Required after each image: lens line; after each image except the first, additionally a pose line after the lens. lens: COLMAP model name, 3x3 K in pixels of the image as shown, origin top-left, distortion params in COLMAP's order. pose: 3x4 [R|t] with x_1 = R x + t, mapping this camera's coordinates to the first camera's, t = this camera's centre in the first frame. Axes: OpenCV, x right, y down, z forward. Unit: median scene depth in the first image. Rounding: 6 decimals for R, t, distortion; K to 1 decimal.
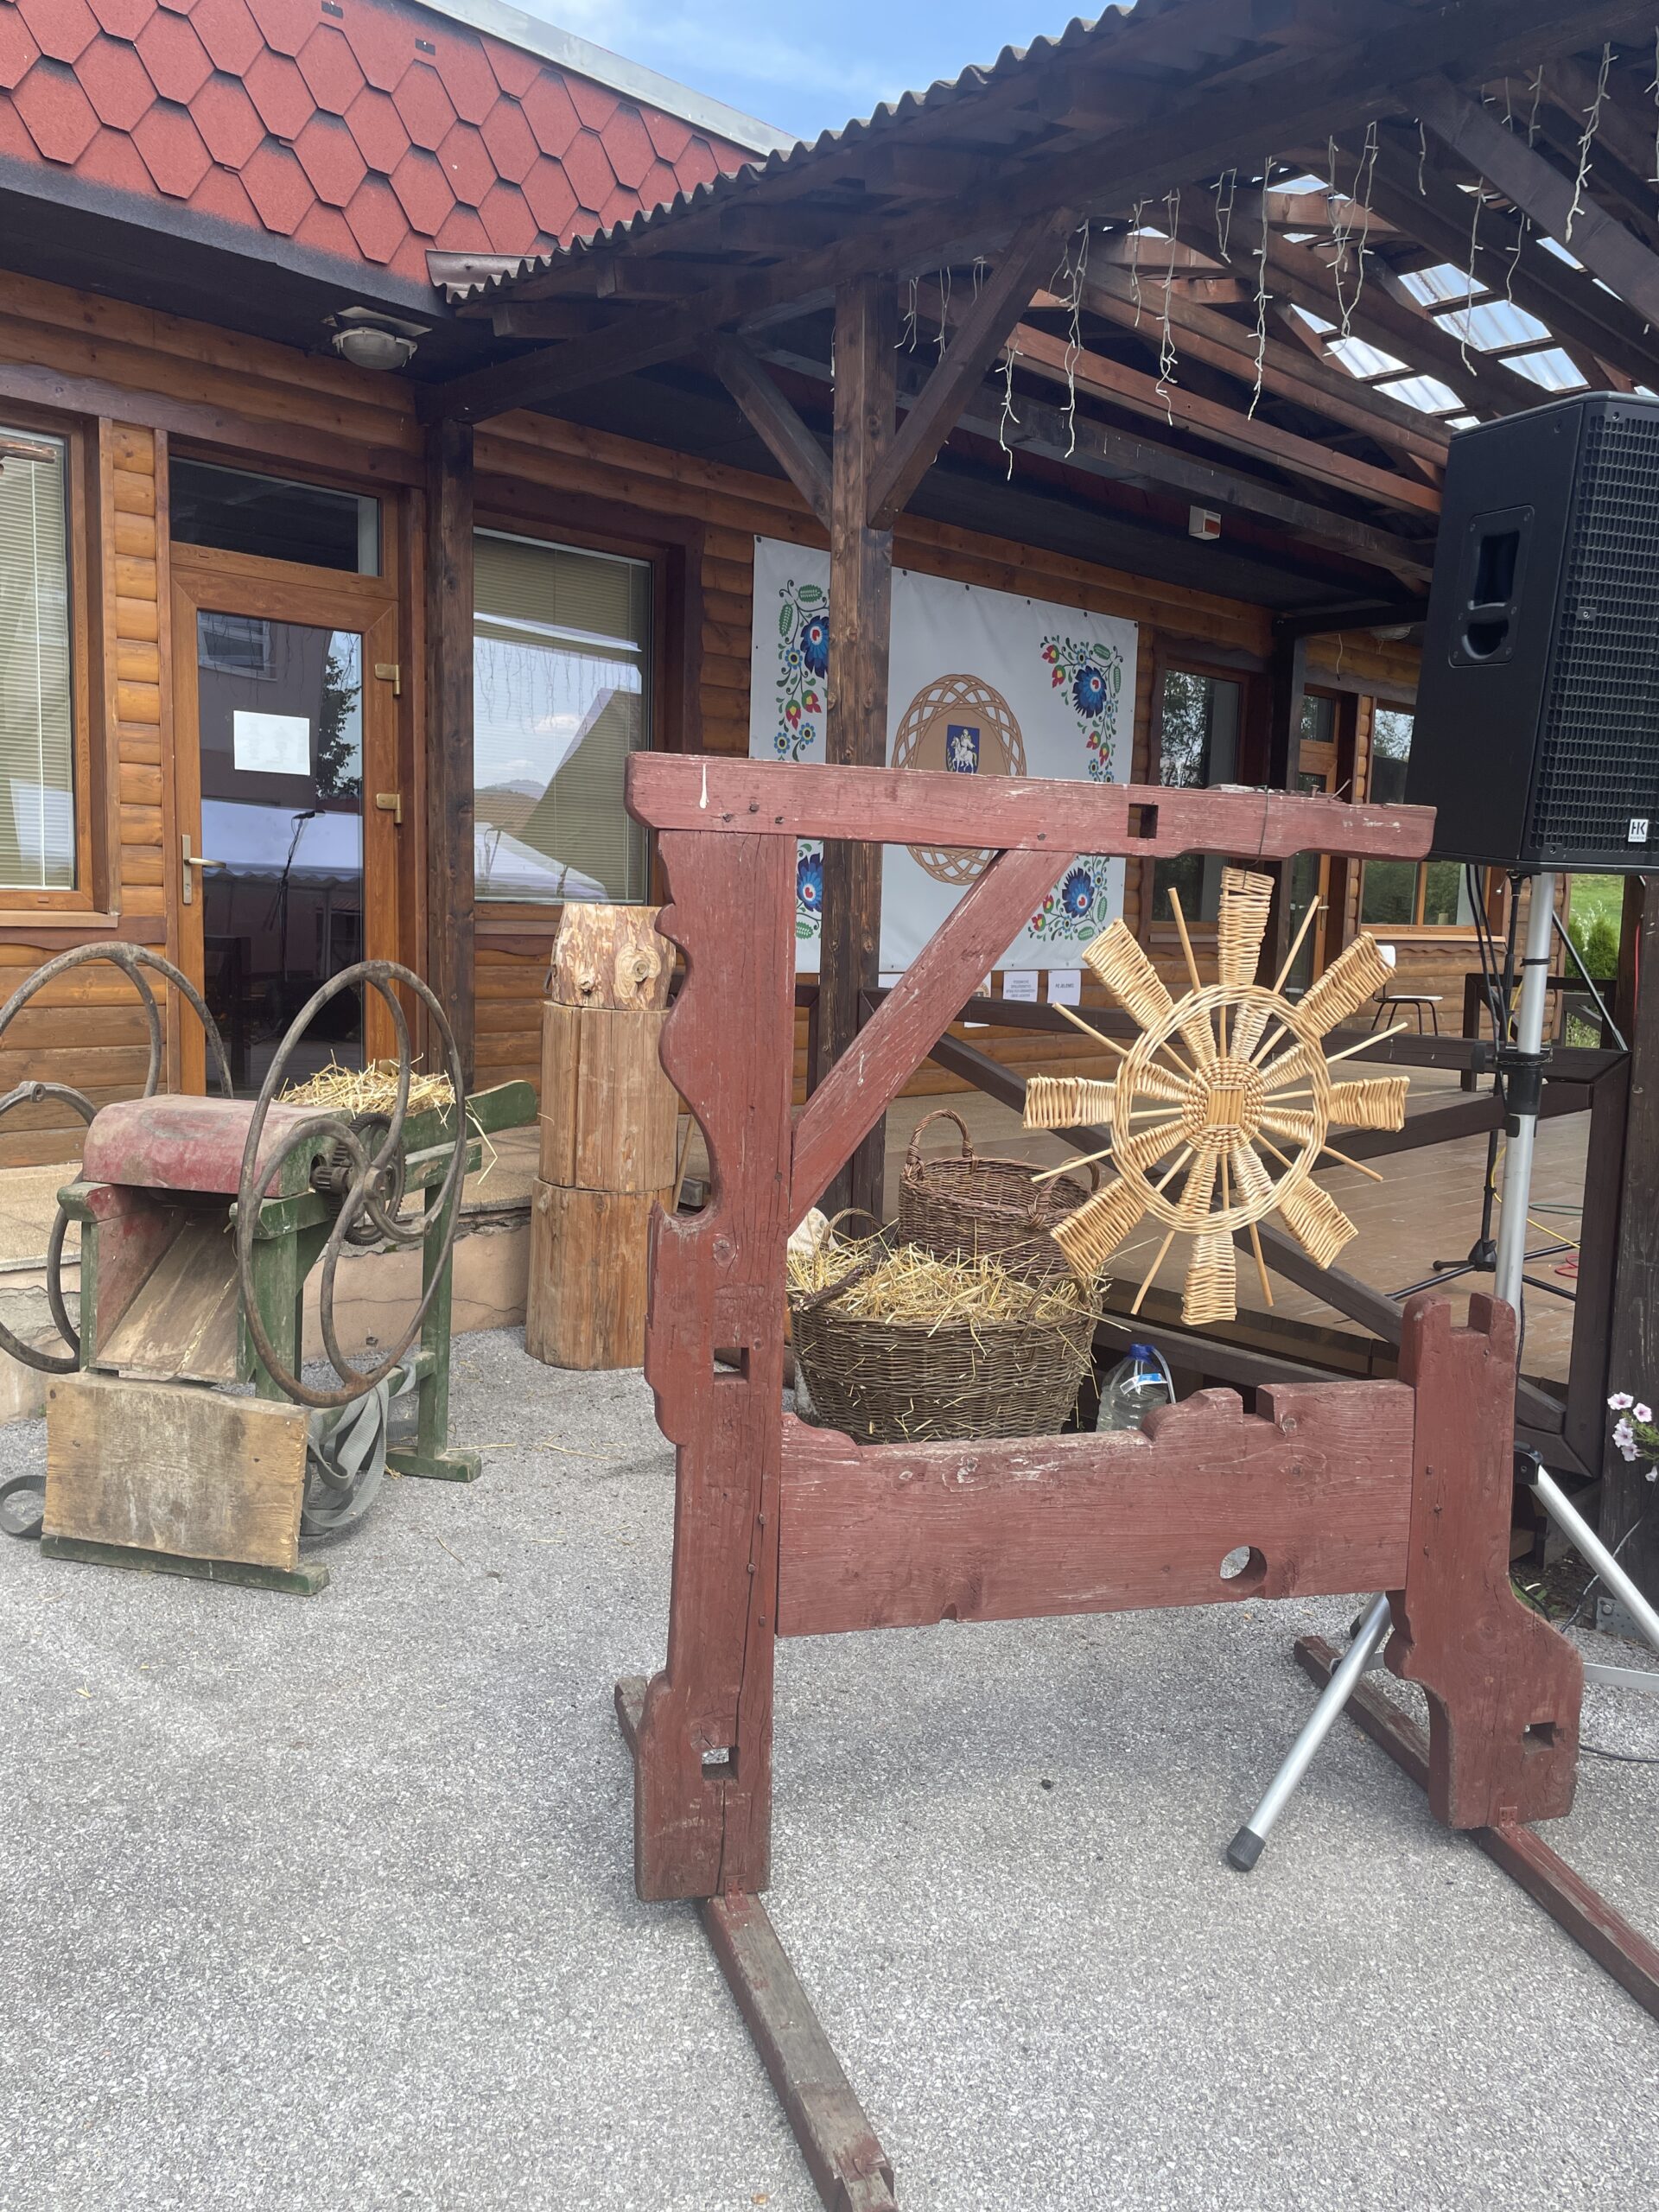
lens RADIAL K [[1677.2, 0, 827.6], [0, 1677.2, 1112.2], [0, 0, 1]] dist [0.069857, -0.078801]
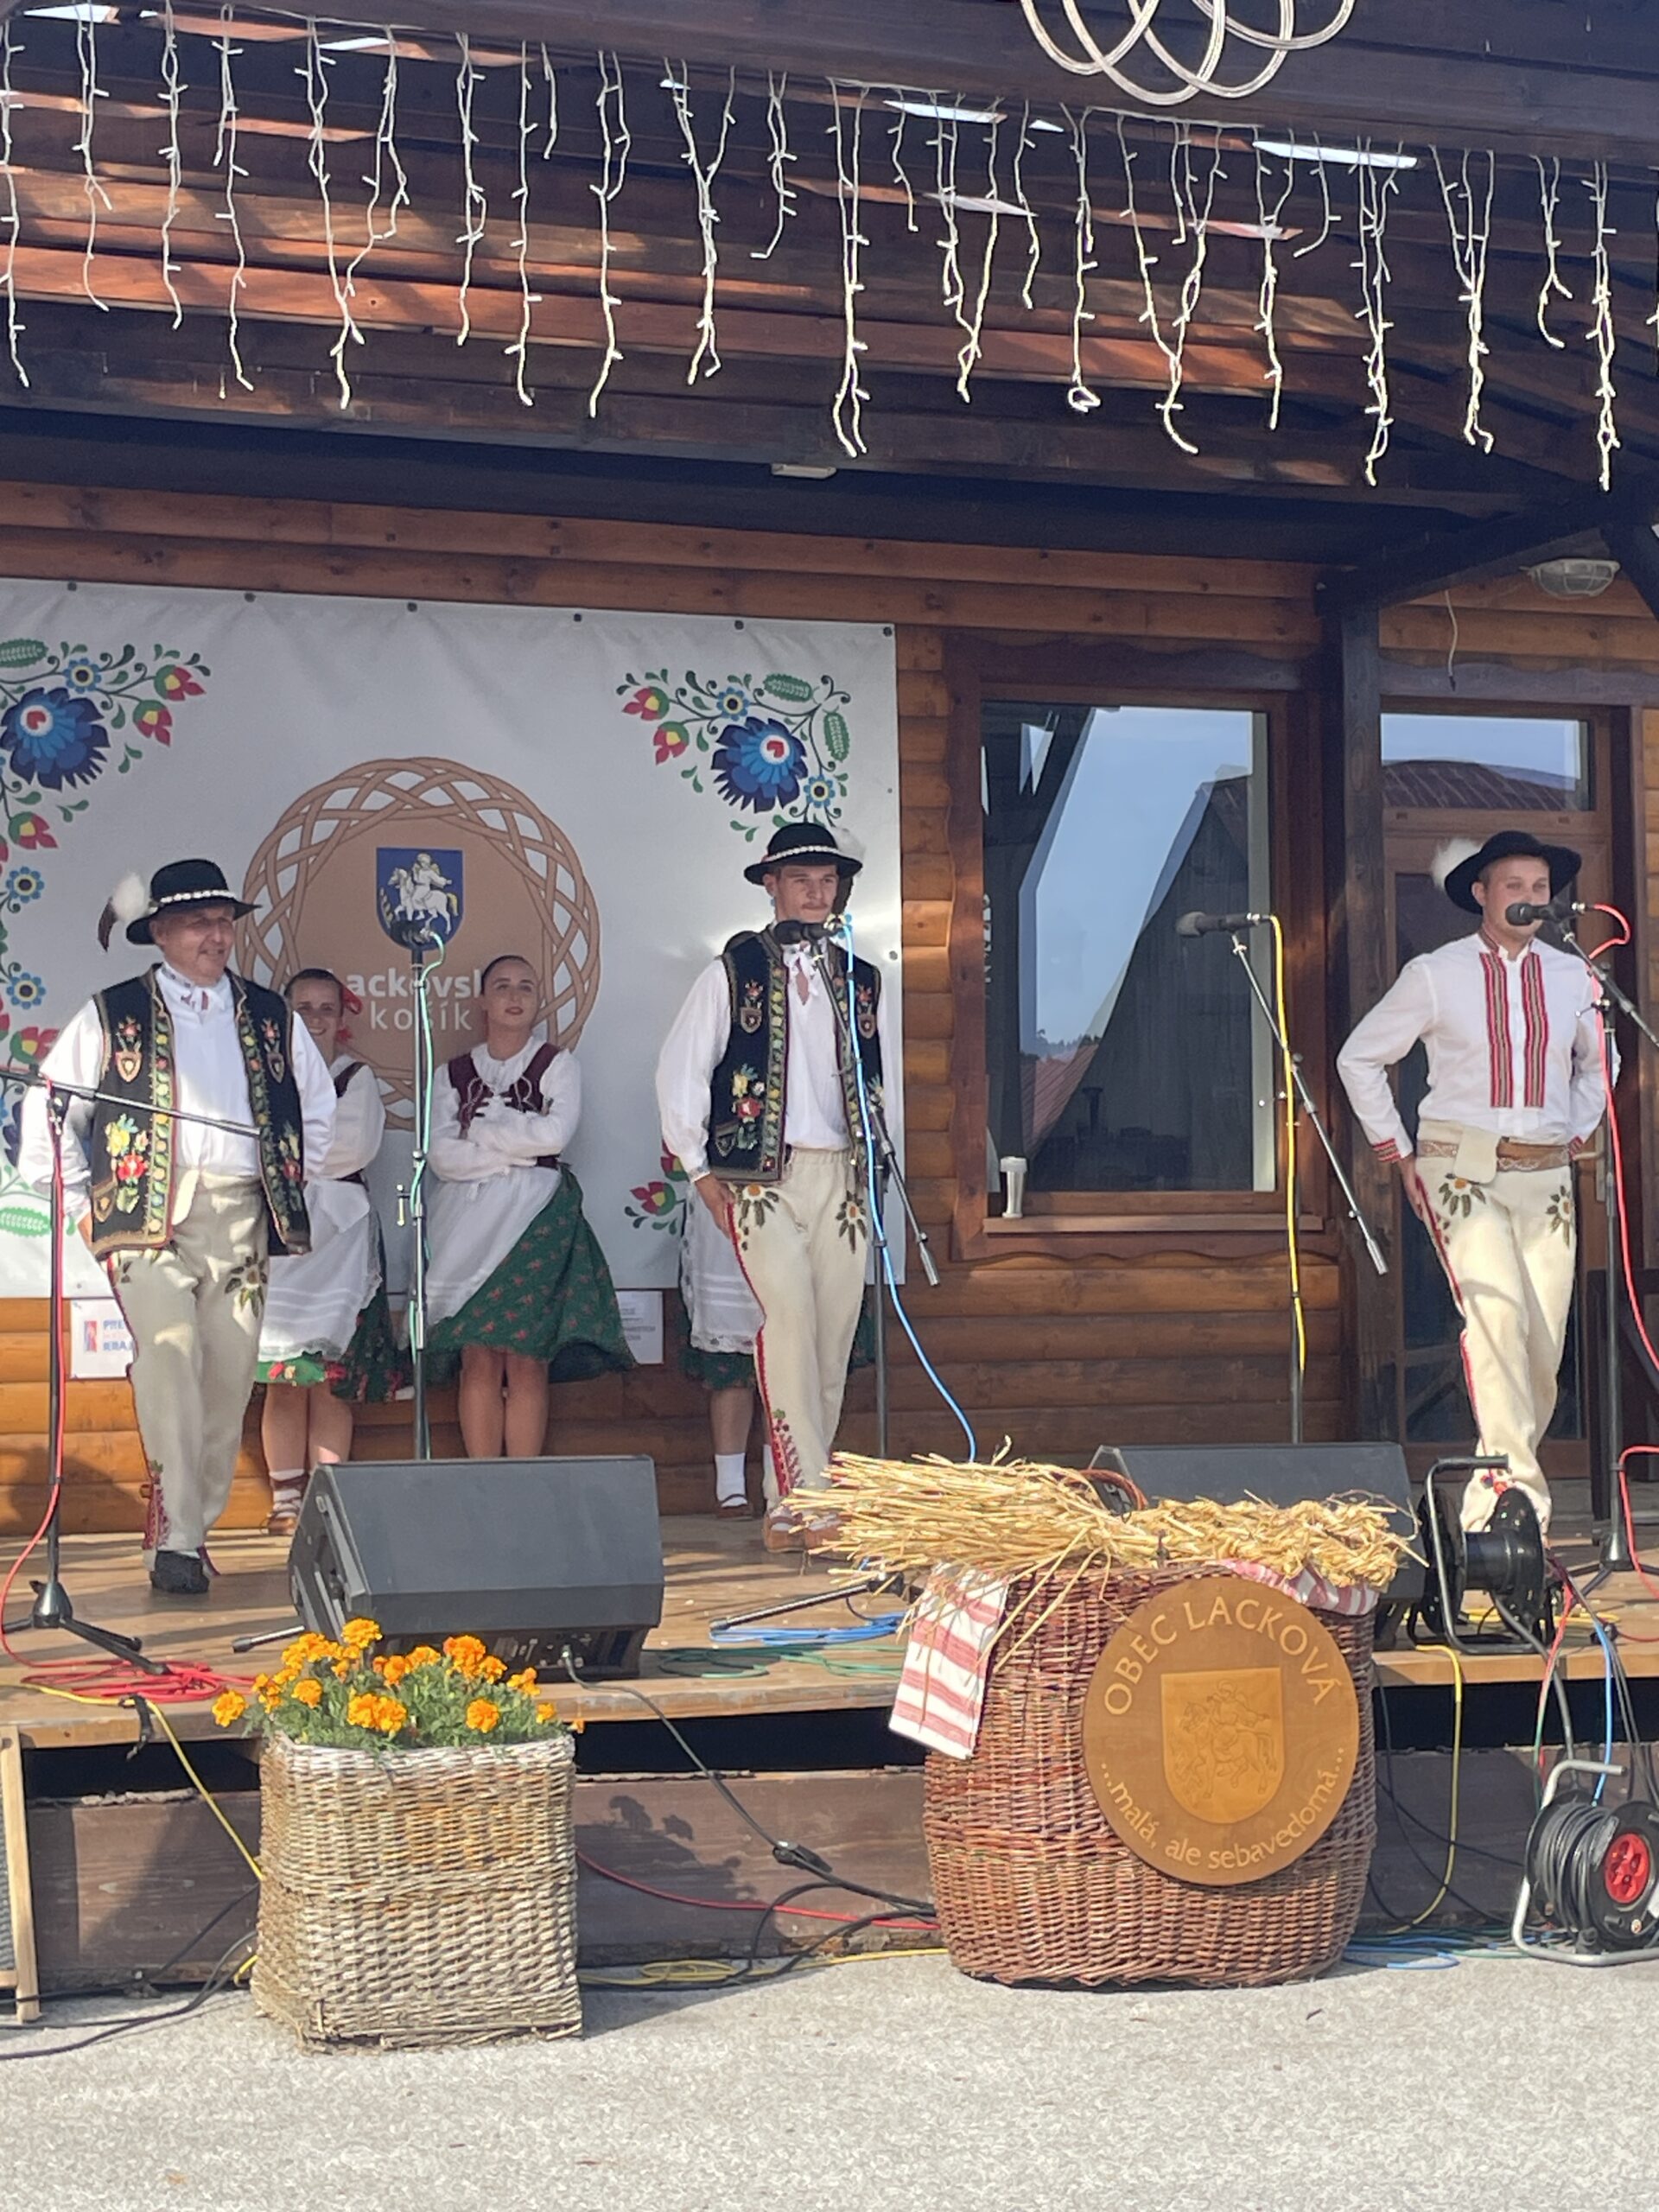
lens RADIAL K [[4185.1, 0, 848.4], [0, 4185.1, 1111.6], [0, 0, 1]] dist [0.144462, 0.000000]
pose [[0.921490, -0.055979, -0.384347, 0.737744], [-0.010193, 0.985733, -0.168008, 0.084691], [0.388269, 0.158736, 0.907772, -0.175551]]
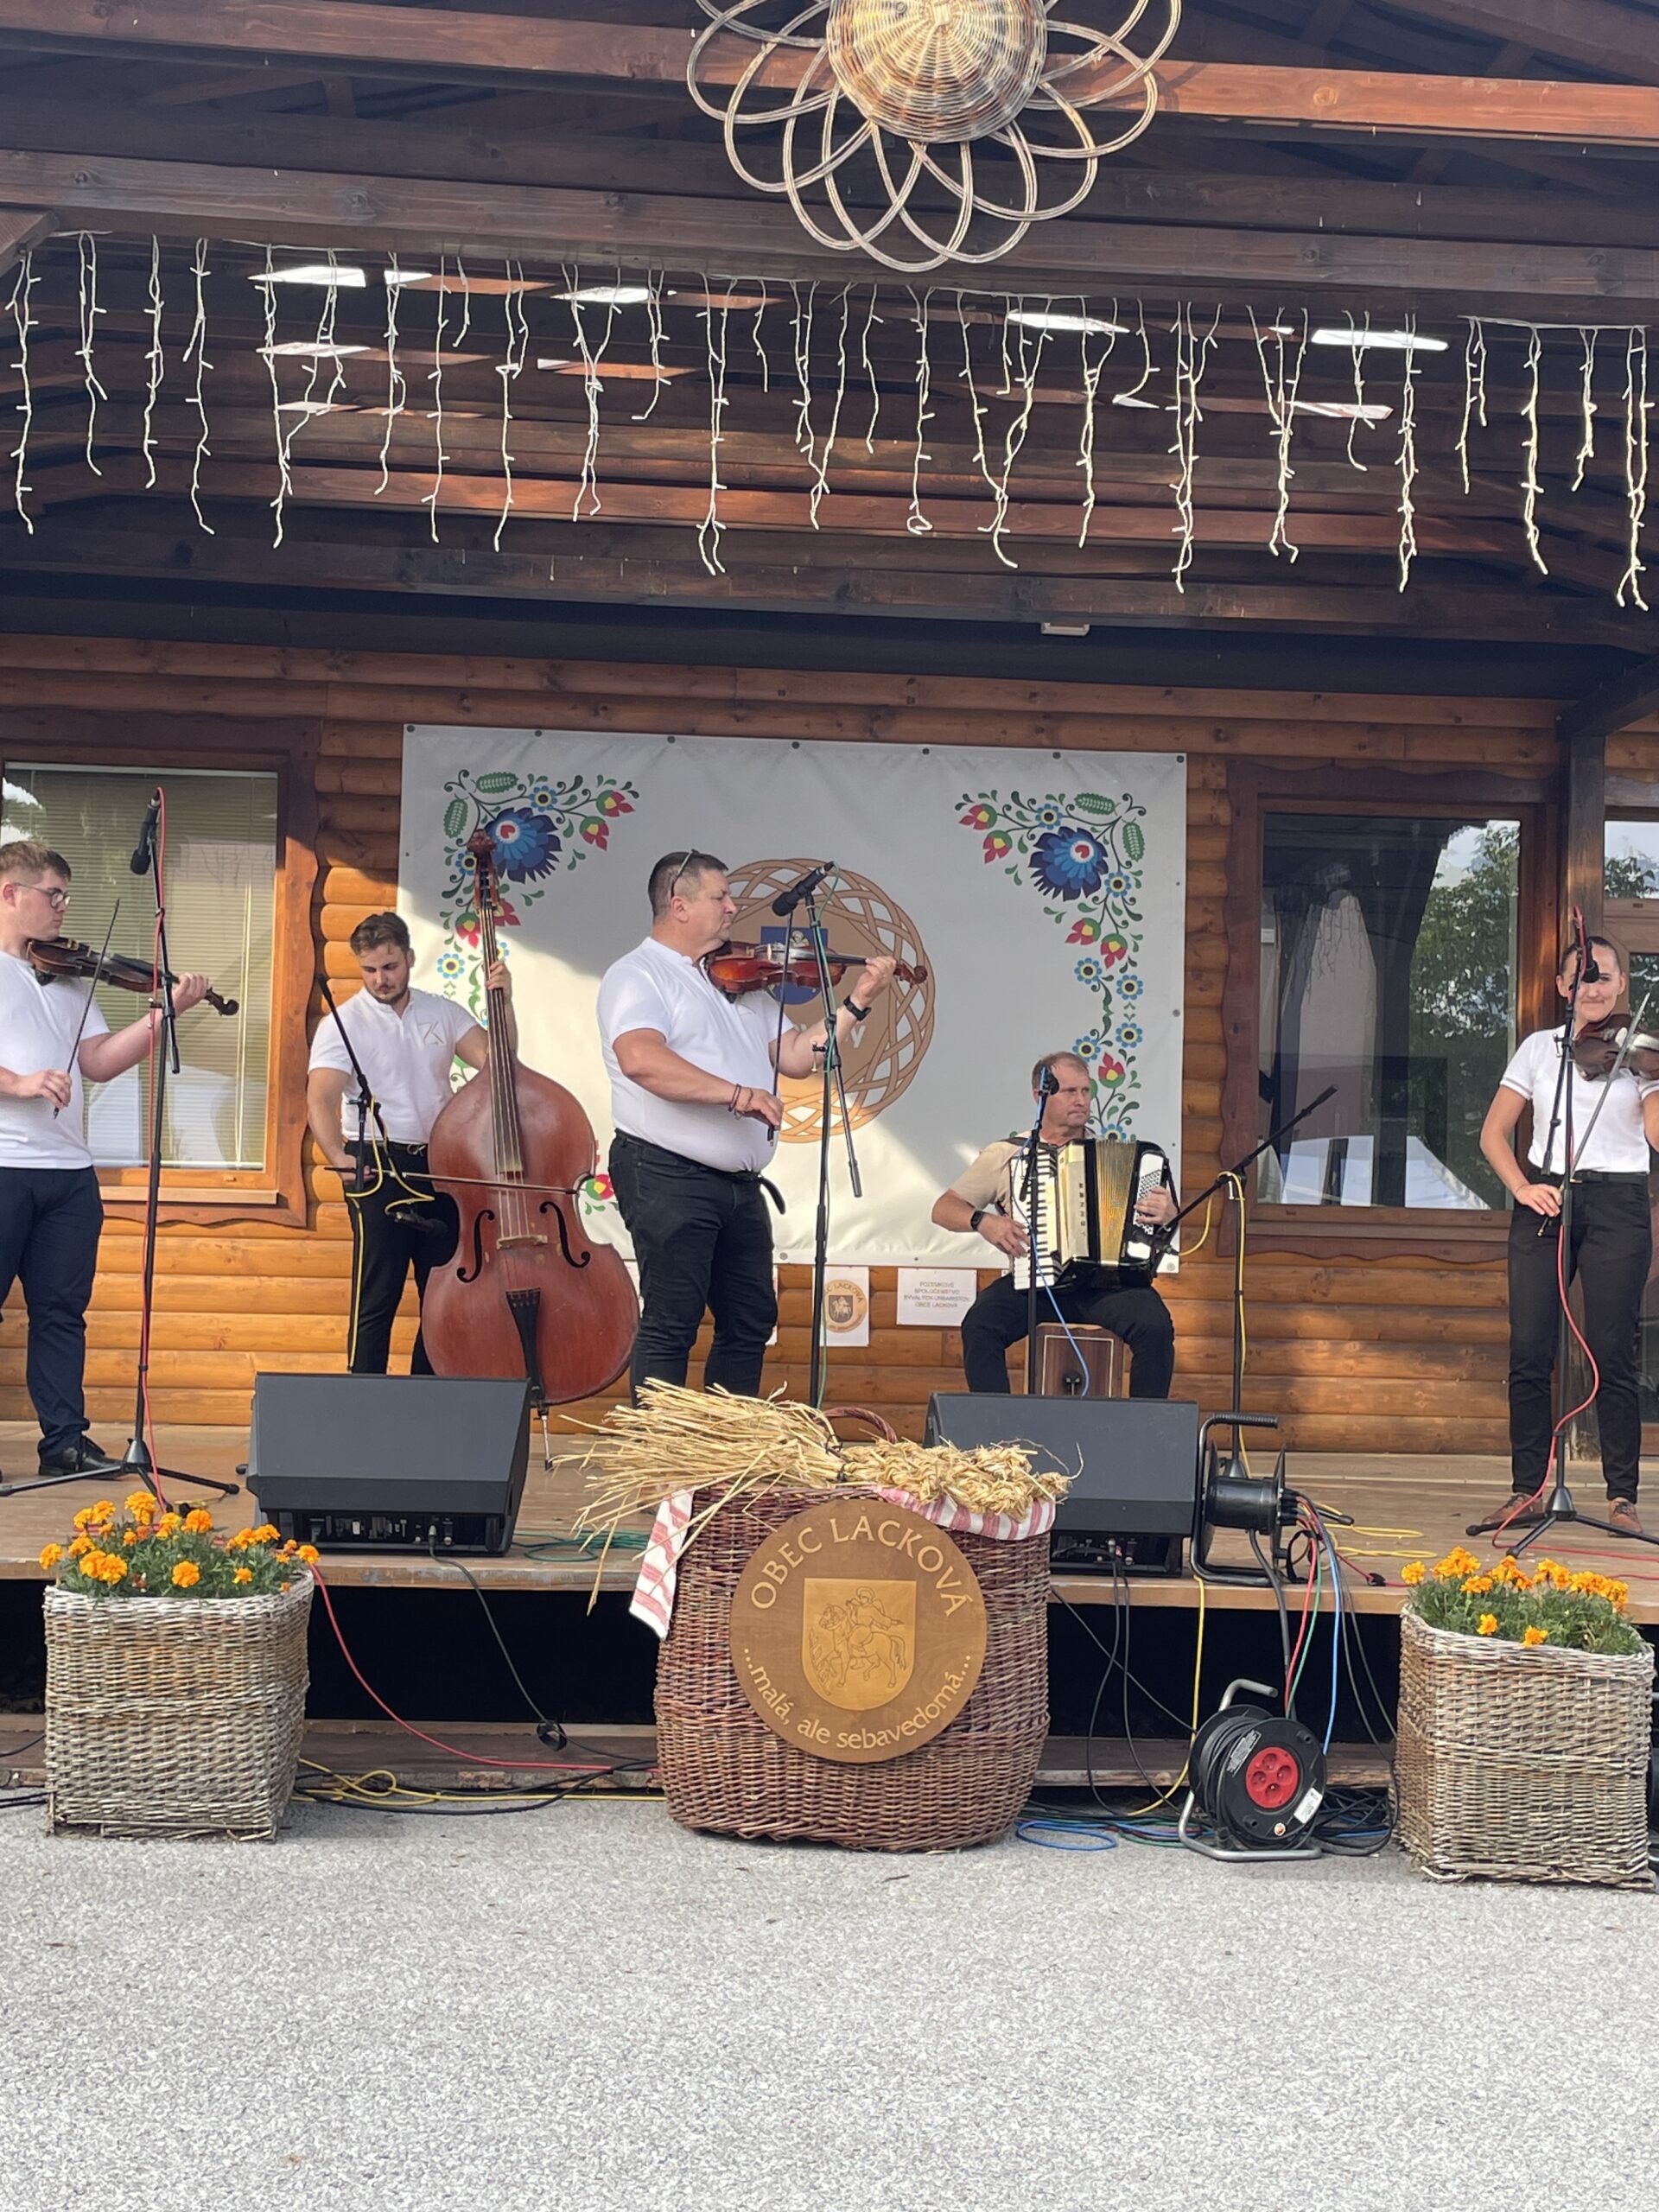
lens RADIAL K [[2974.8, 0, 825.7], [0, 2974.8, 1091.0], [0, 0, 1]] dist [0.099563, 0.000000]
pose [[0.761846, -0.050579, -0.645781, 0.922310], [-0.085643, 0.980330, -0.177817, 0.066874], [0.642072, 0.190776, 0.742528, 0.072986]]
